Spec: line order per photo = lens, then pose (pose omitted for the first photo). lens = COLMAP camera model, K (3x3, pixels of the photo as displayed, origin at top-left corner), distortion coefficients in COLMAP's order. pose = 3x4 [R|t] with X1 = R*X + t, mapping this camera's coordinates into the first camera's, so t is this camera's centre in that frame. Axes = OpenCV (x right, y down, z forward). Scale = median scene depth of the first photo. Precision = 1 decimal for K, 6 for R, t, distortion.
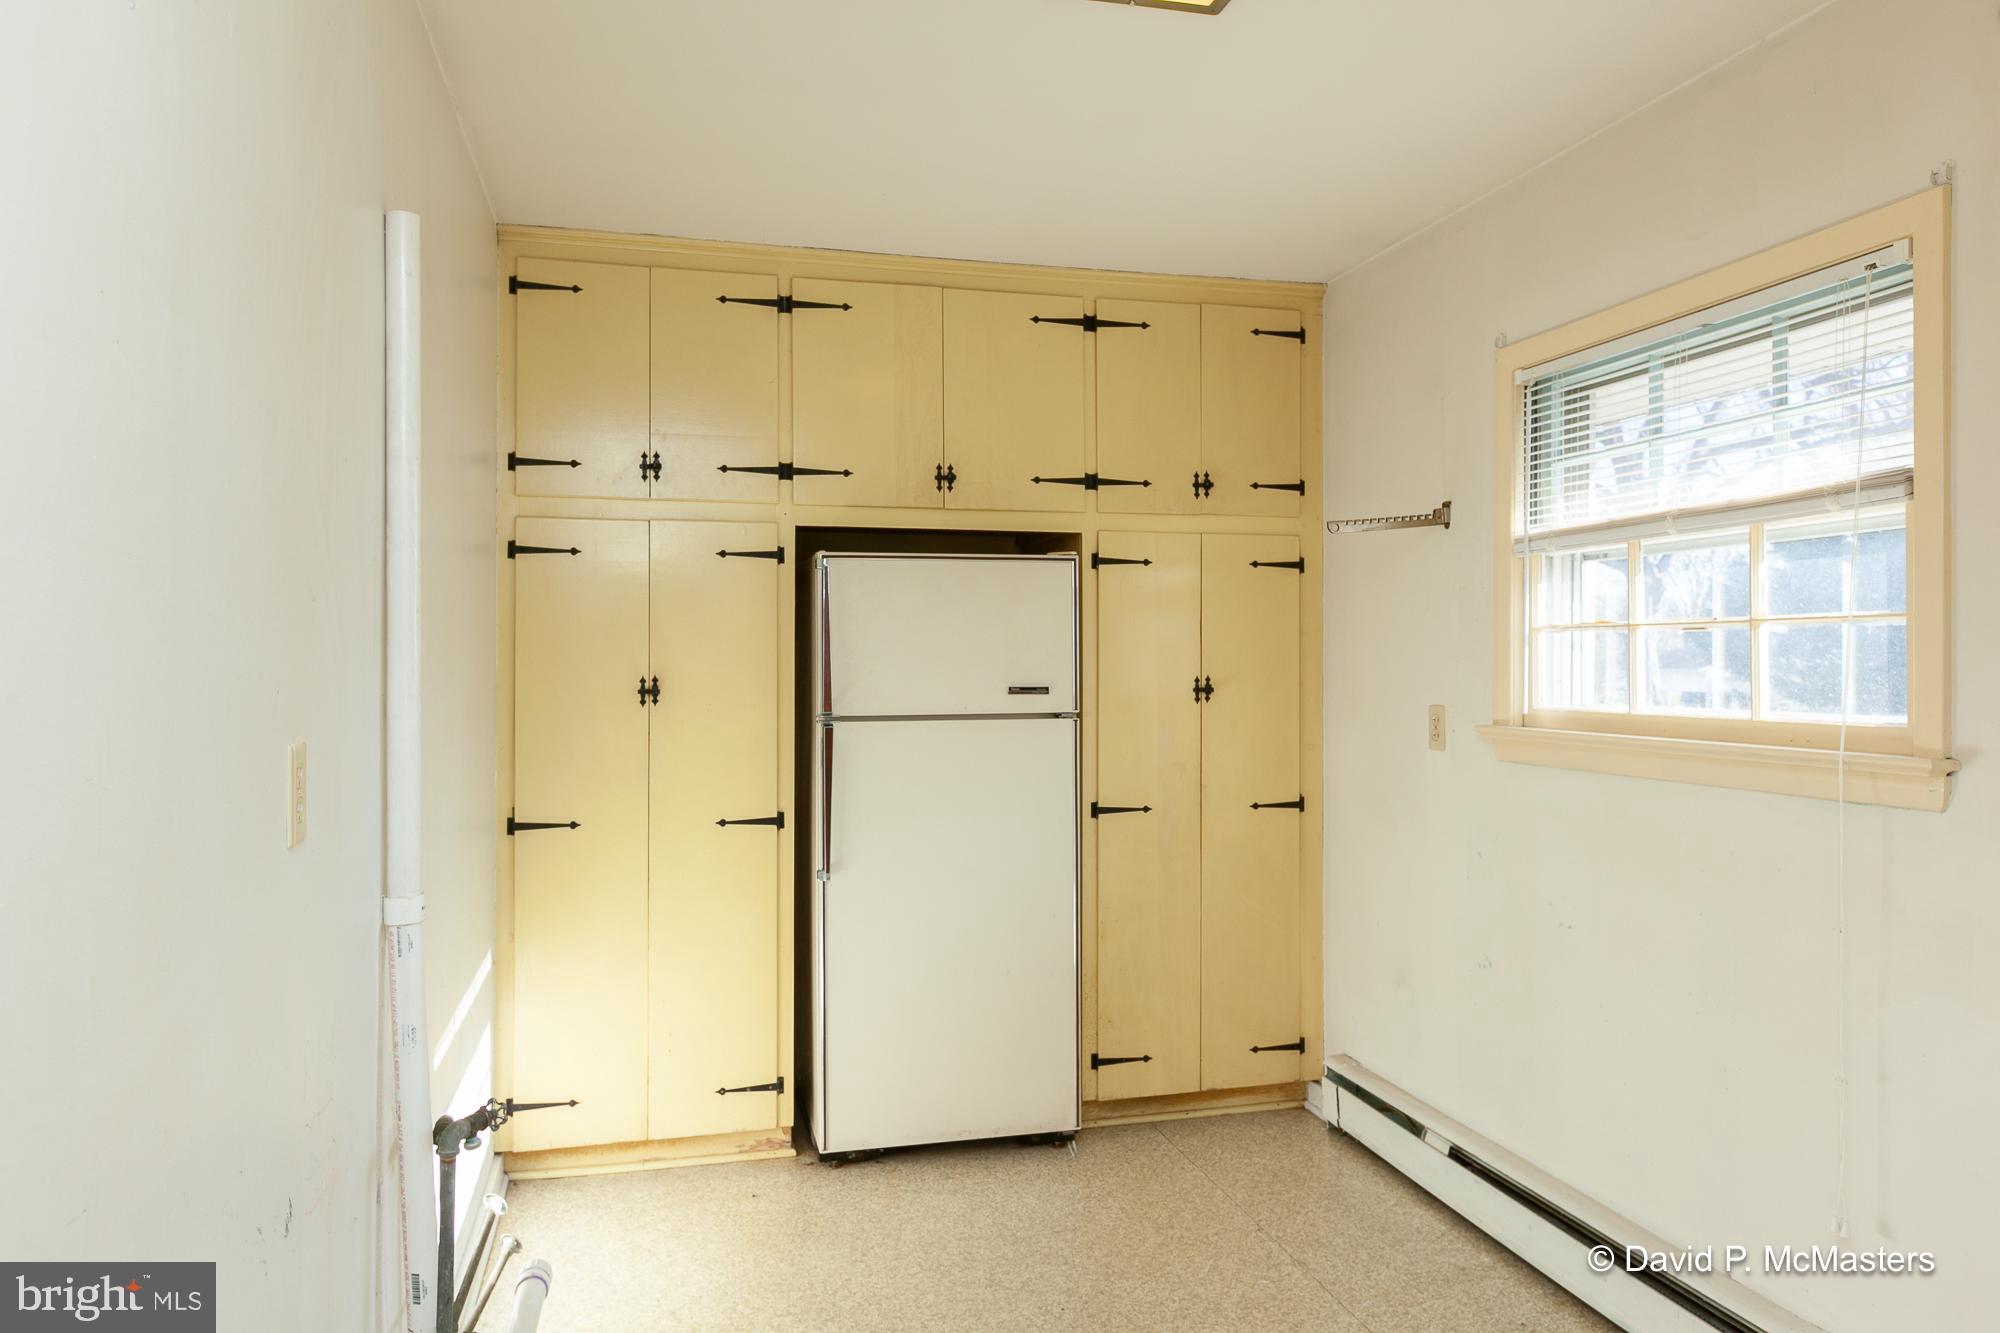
lens RADIAL K [[1274.6, 0, 1000.0], [0, 1274.6, 666.5], [0, 0, 1]] dist [-0.026043, -0.000418]
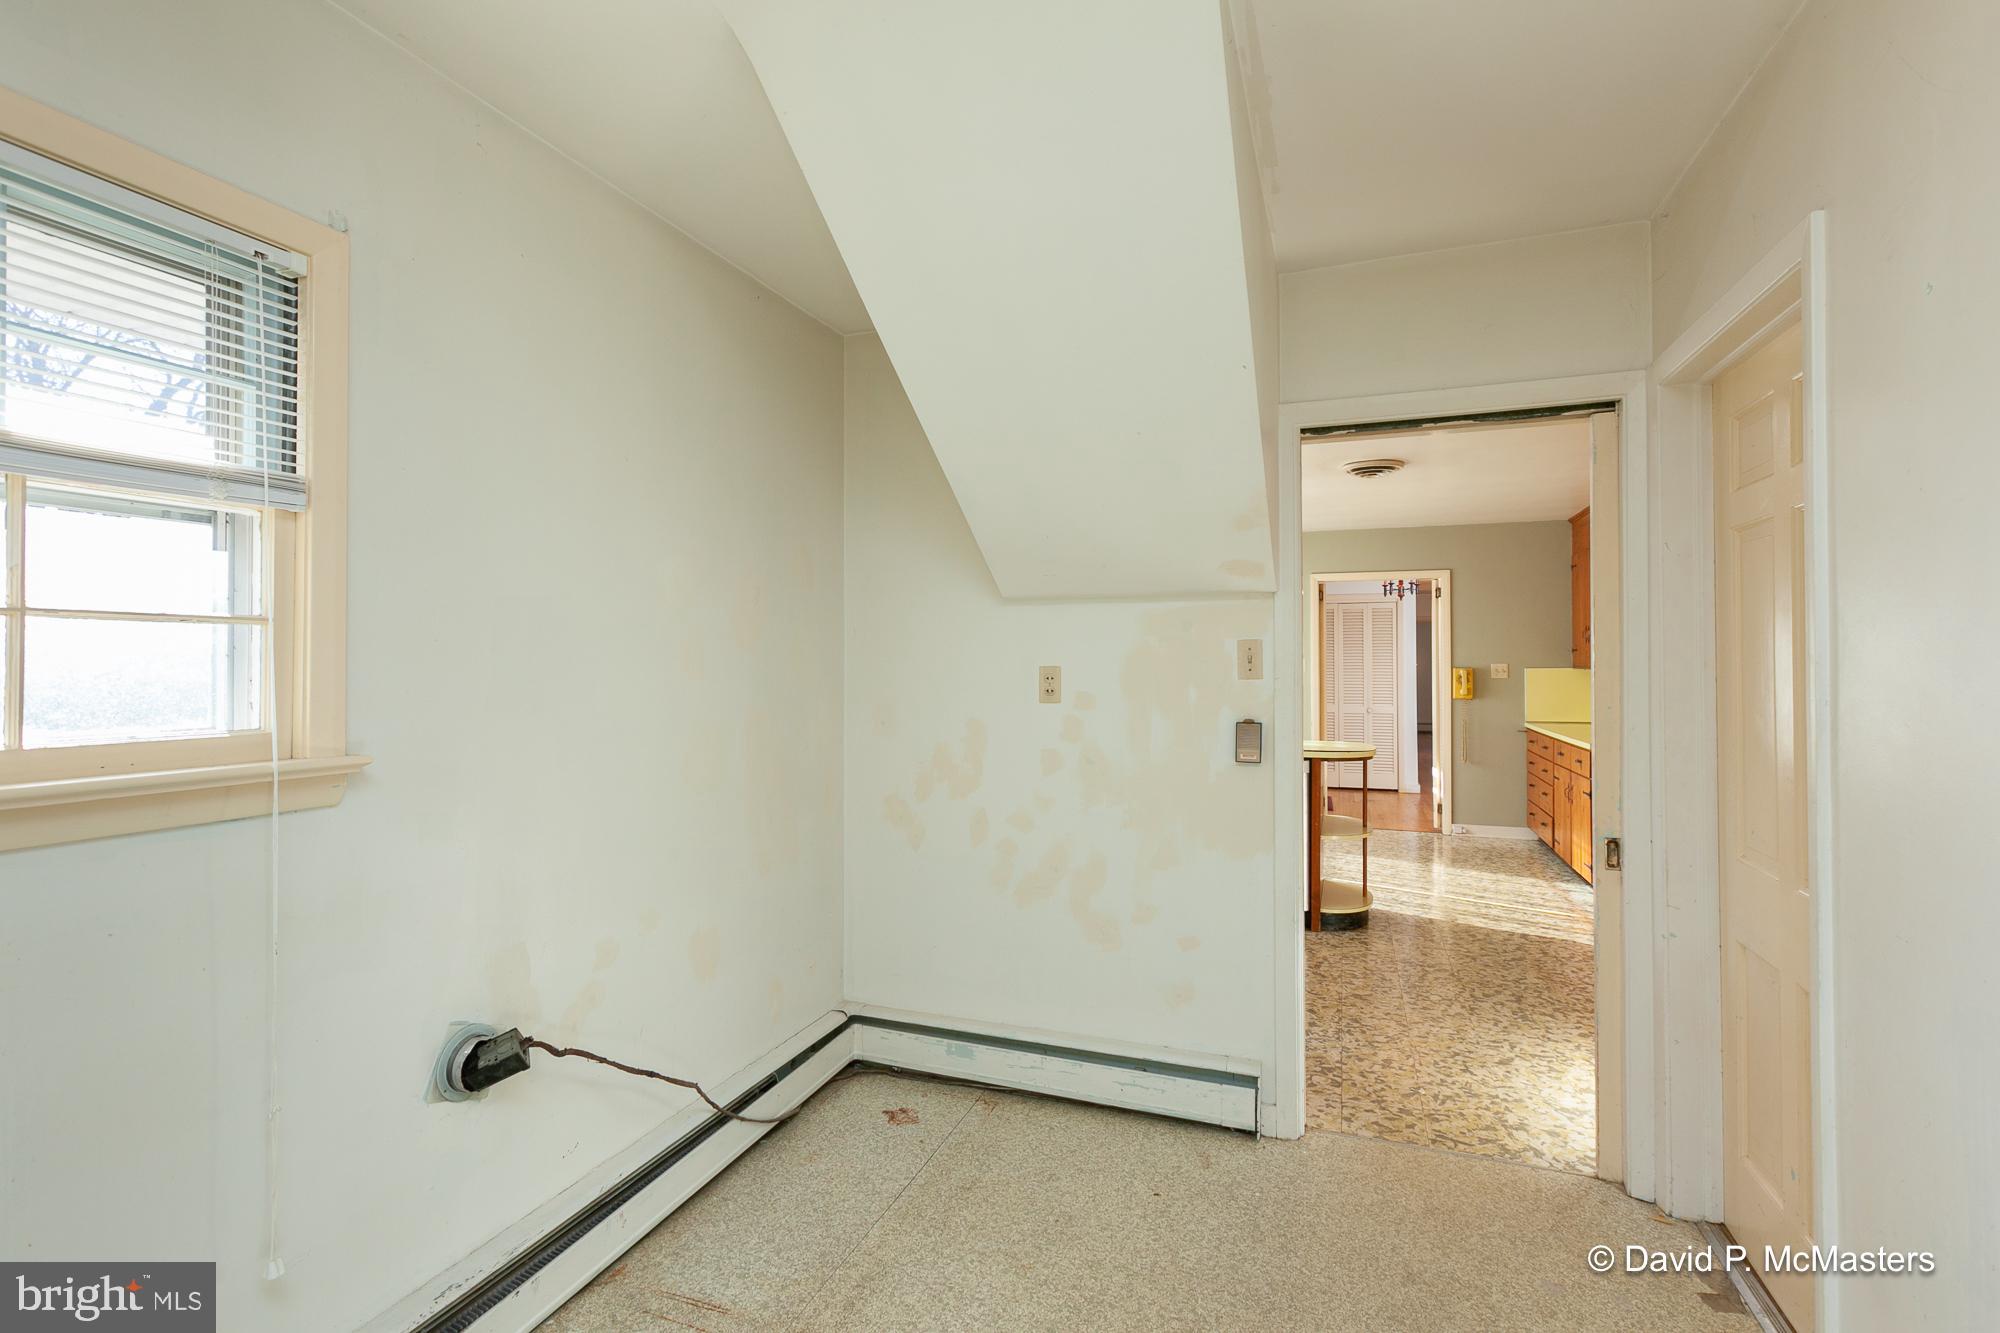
lens RADIAL K [[924.8, 0, 1001.8], [0, 924.8, 639.7], [0, 0, 1]] dist [0.000291, -0.000175]
pose [[-0.805456, 0.013390, 0.592505, -0.172838], [0.007982, 0.999899, -0.011747, -0.010885], [-0.592602, -0.004732, -0.805481, 1.193279]]
